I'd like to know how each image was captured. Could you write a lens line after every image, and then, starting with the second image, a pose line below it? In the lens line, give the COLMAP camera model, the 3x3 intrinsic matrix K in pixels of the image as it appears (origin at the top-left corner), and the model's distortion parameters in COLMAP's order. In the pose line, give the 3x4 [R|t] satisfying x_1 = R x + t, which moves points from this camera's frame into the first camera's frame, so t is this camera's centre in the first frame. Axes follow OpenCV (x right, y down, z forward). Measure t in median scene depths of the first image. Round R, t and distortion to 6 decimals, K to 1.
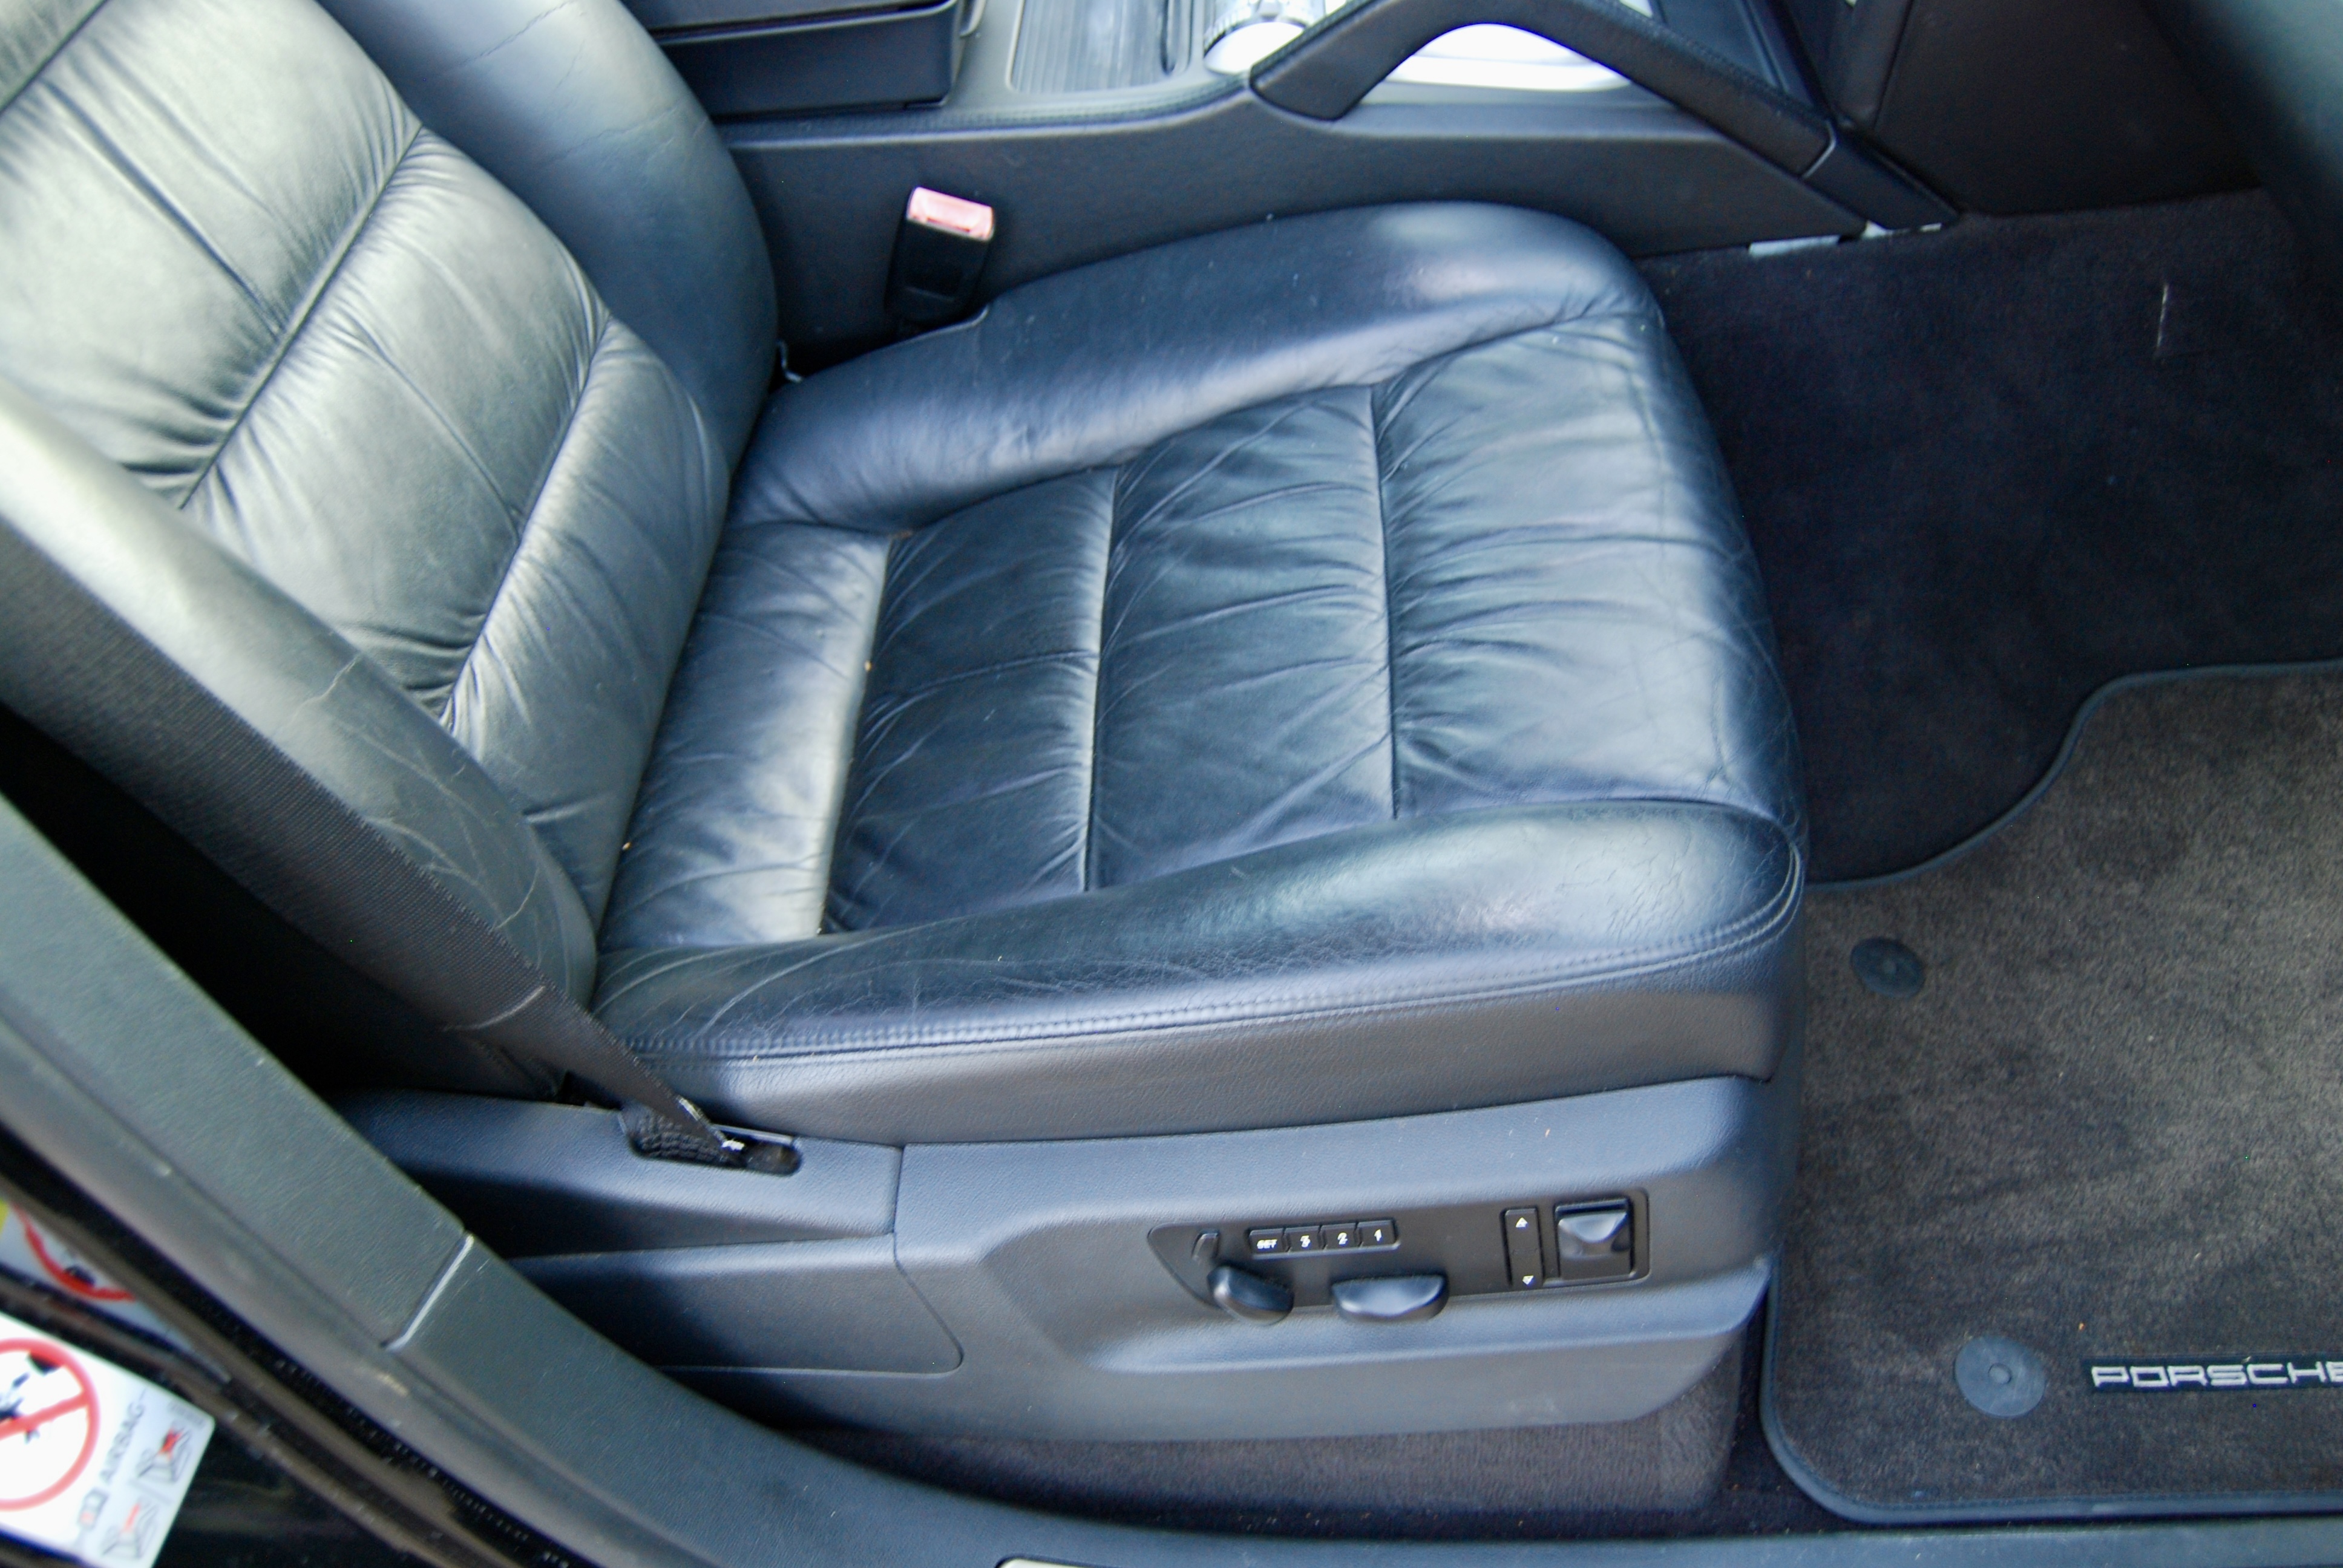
lens RADIAL K [[1927.1, 0, 1171.5], [0, 1927.1, 784.0], [0, 0, 1]] dist [-0.102962, 0.042926]
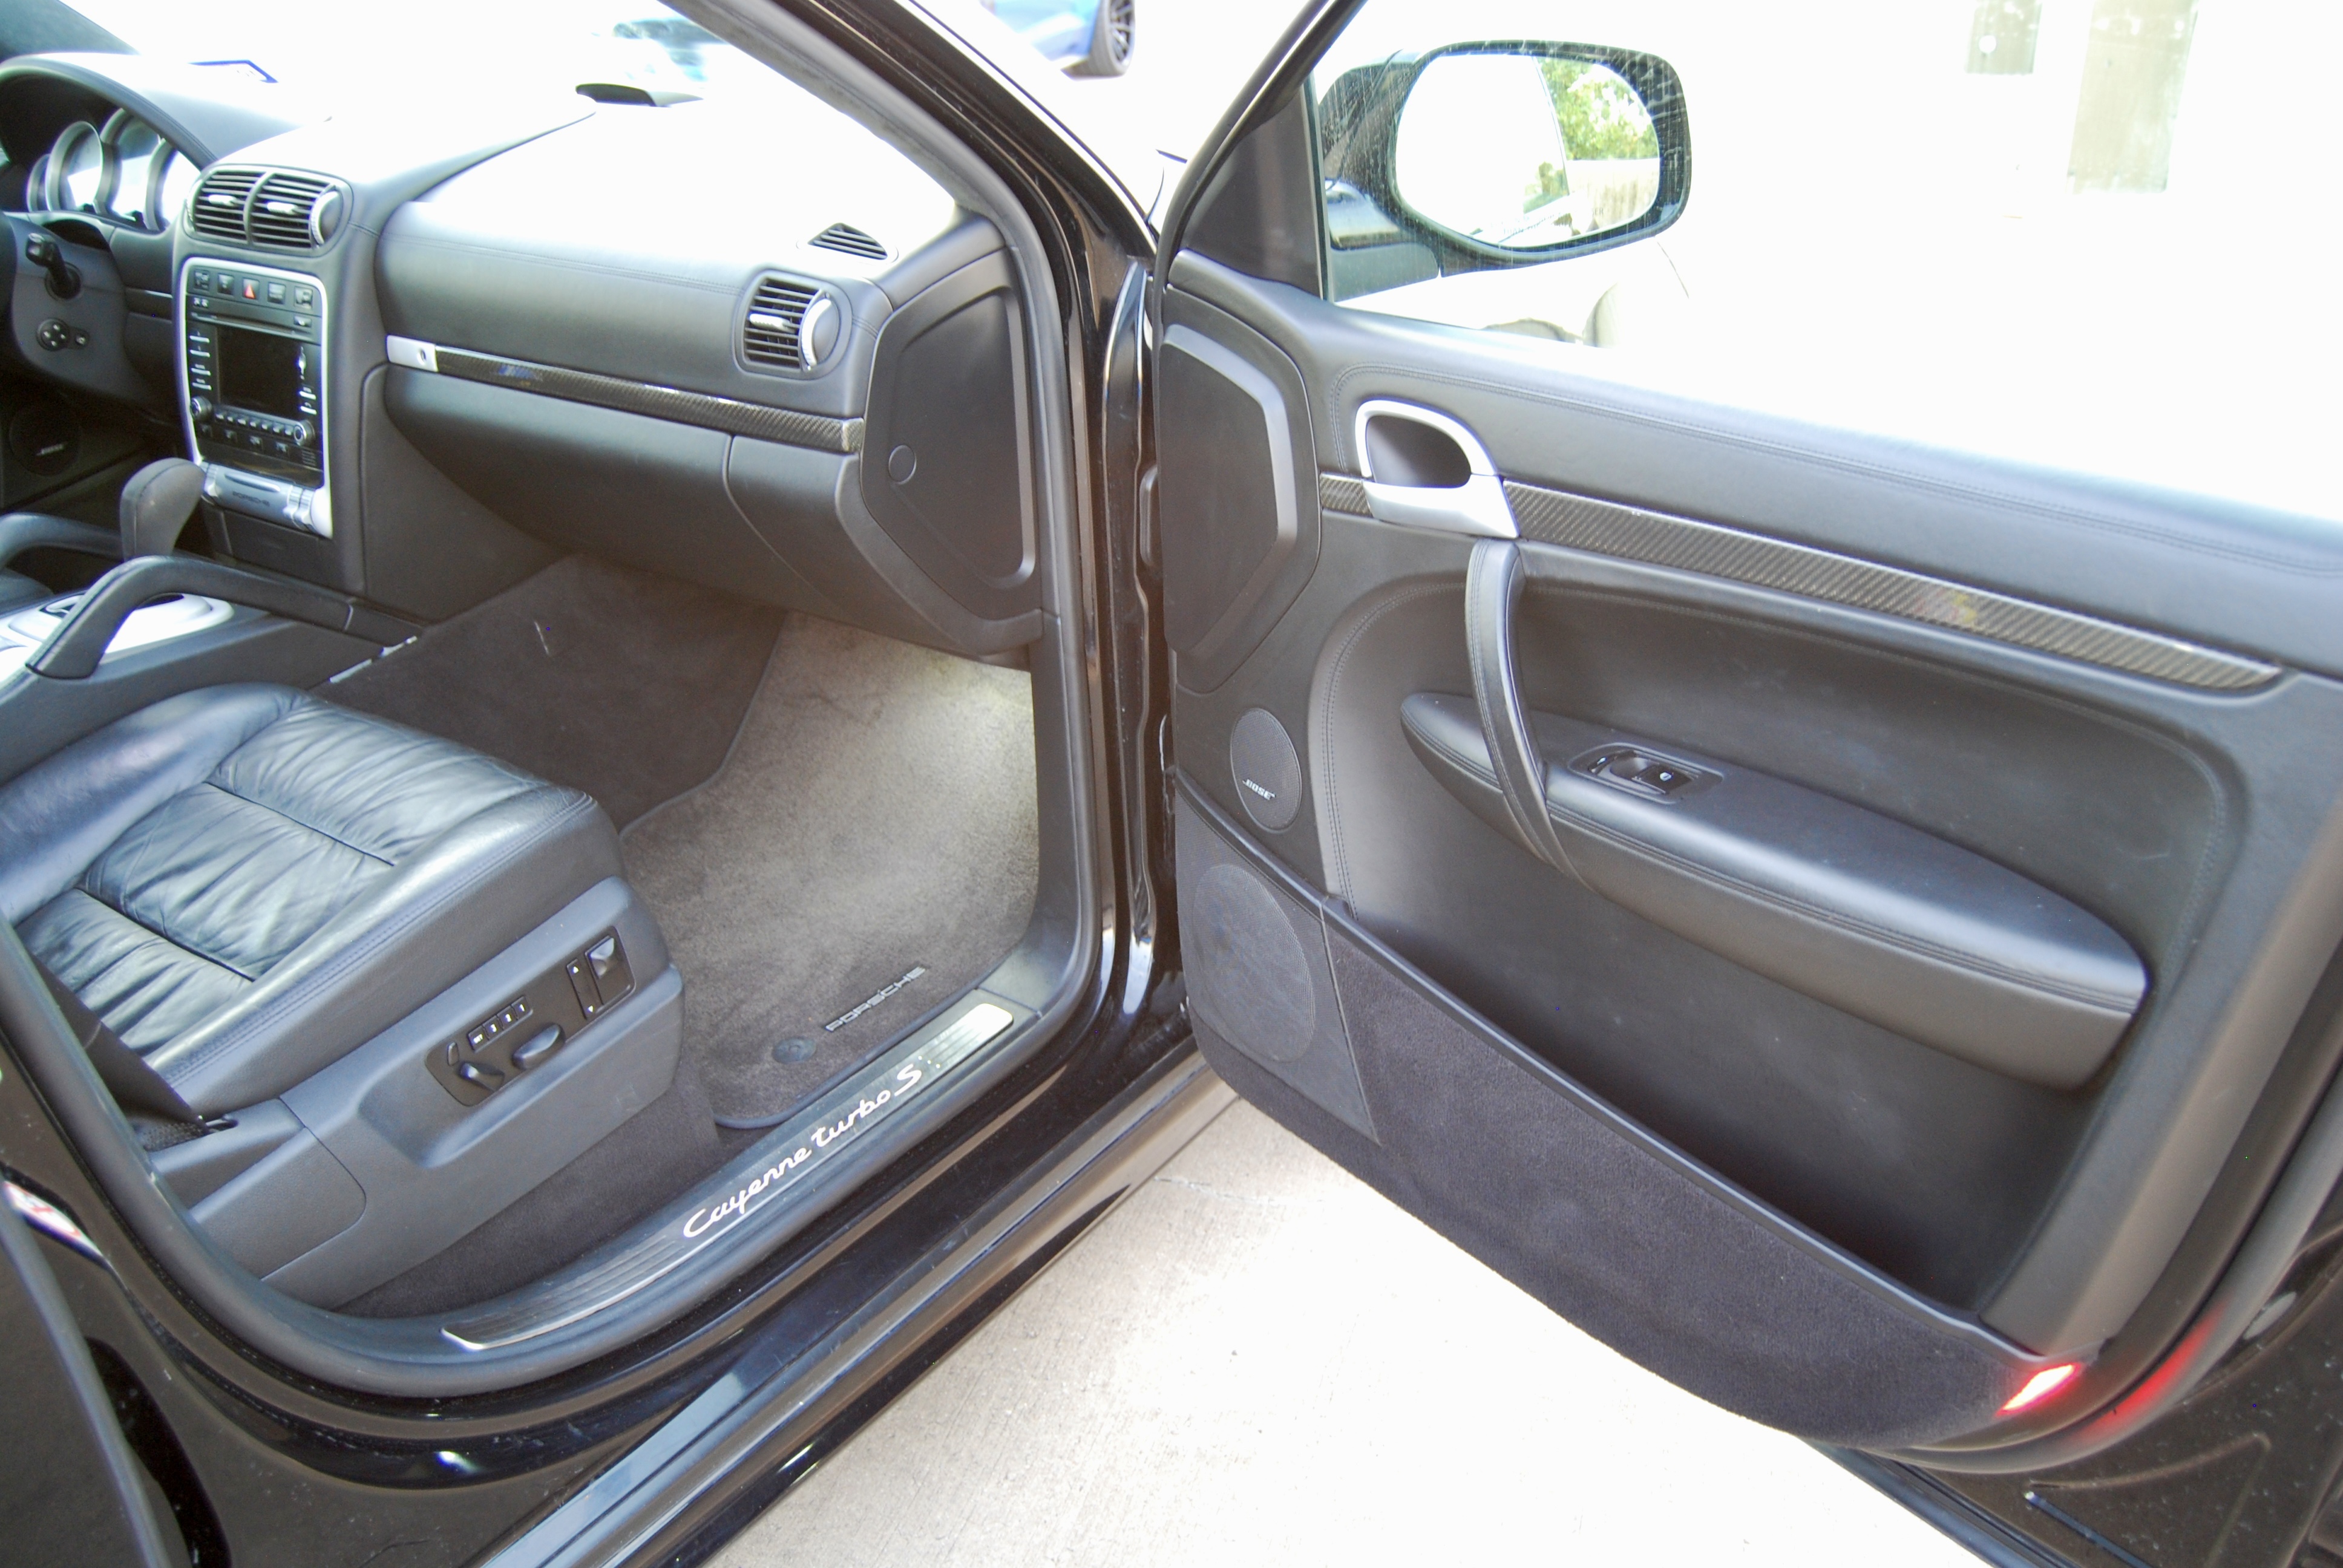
lens RADIAL K [[1927.1, 0, 1171.5], [0, 1927.1, 784.0], [0, 0, 1]] dist [-0.102962, 0.042926]
pose [[0.545521, -0.317547, 0.775610, -0.756320], [0.602586, 0.791809, -0.099646, 0.502547], [-0.582492, 0.521730, 0.623298, -0.578051]]
